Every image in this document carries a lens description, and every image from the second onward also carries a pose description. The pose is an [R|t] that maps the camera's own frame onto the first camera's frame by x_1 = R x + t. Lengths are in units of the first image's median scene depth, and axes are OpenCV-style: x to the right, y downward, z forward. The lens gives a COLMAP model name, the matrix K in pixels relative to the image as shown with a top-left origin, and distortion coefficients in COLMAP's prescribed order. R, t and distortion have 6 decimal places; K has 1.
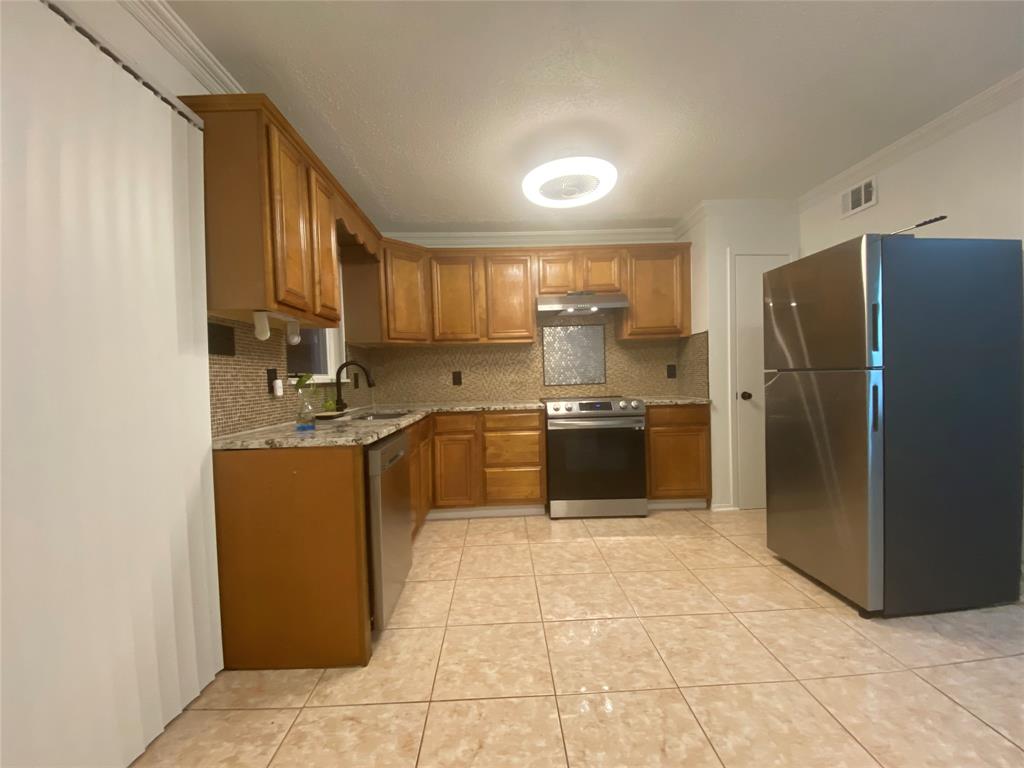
lens RADIAL K [[415.3, 0, 512.3], [0, 415.3, 385.9], [0, 0, 1]] dist [0.018931, -0.019411]
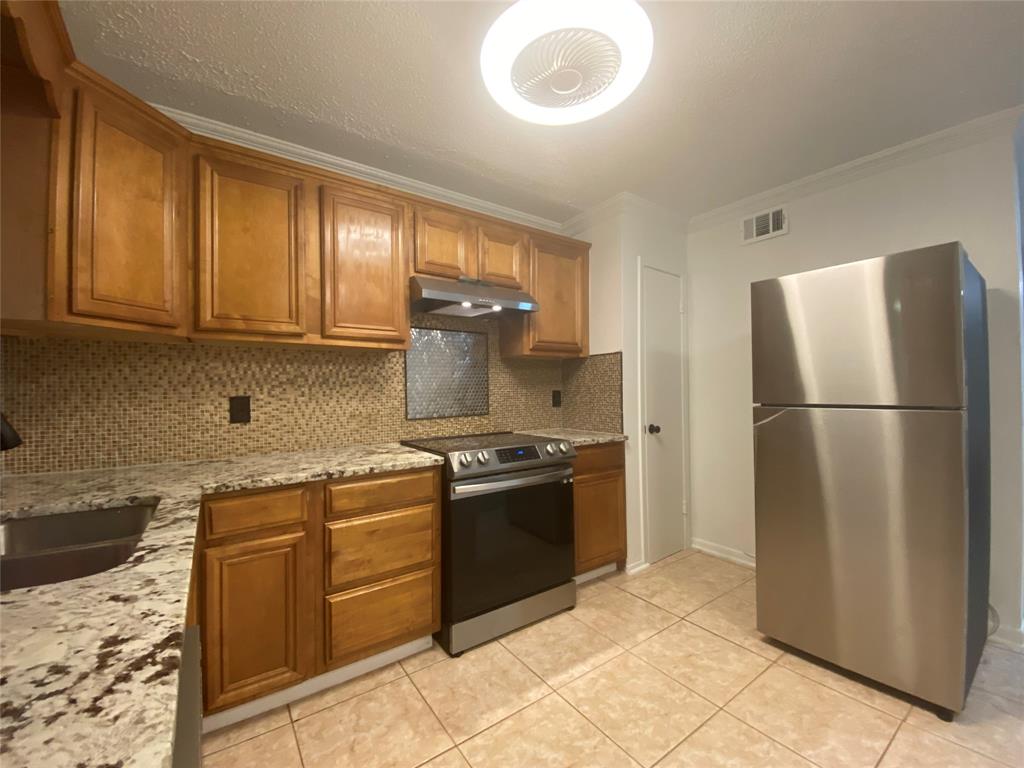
lens RADIAL K [[415.3, 0, 512.3], [0, 415.3, 385.9], [0, 0, 1]] dist [0.018931, -0.019411]
pose [[0.832682, 0.024435, 0.553212, -0.180755], [0.001650, 0.998912, -0.046604, -0.029426], [-0.553749, 0.039719, 0.831736, 0.496738]]
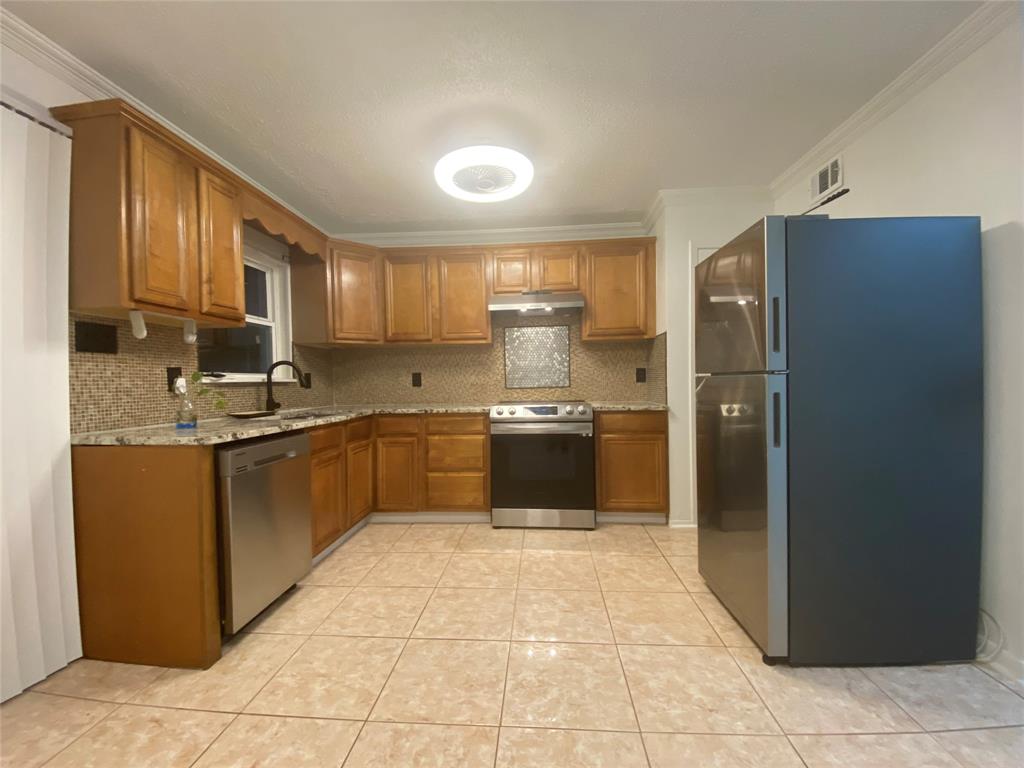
lens RADIAL K [[415.3, 0, 512.3], [0, 415.3, 385.9], [0, 0, 1]] dist [0.018931, -0.019411]
pose [[0.994465, 0.013875, -0.104145, 0.254408], [-0.014627, 0.999872, -0.006464, -0.000703], [0.104042, 0.007952, 0.994541, 0.053599]]
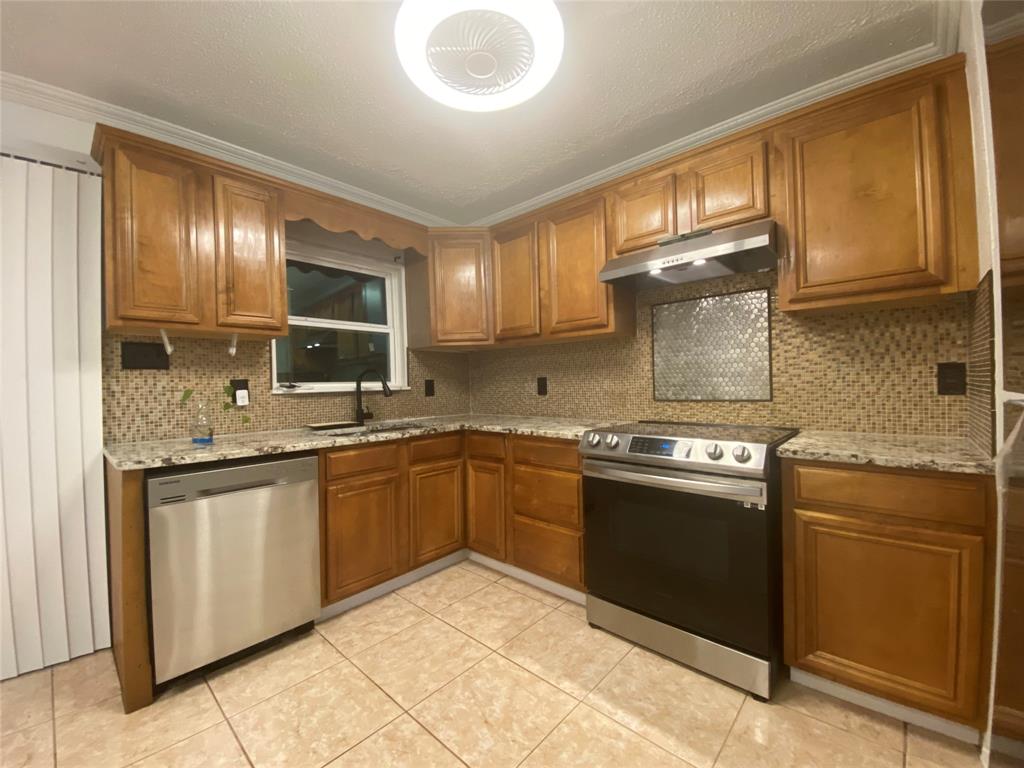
lens RADIAL K [[415.3, 0, 512.3], [0, 415.3, 385.9], [0, 0, 1]] dist [0.018931, -0.019411]
pose [[0.716645, 0.016451, -0.697245, 0.472287], [-0.014919, 0.999855, 0.008257, -0.031953], [0.697279, 0.004485, 0.716786, 0.524896]]
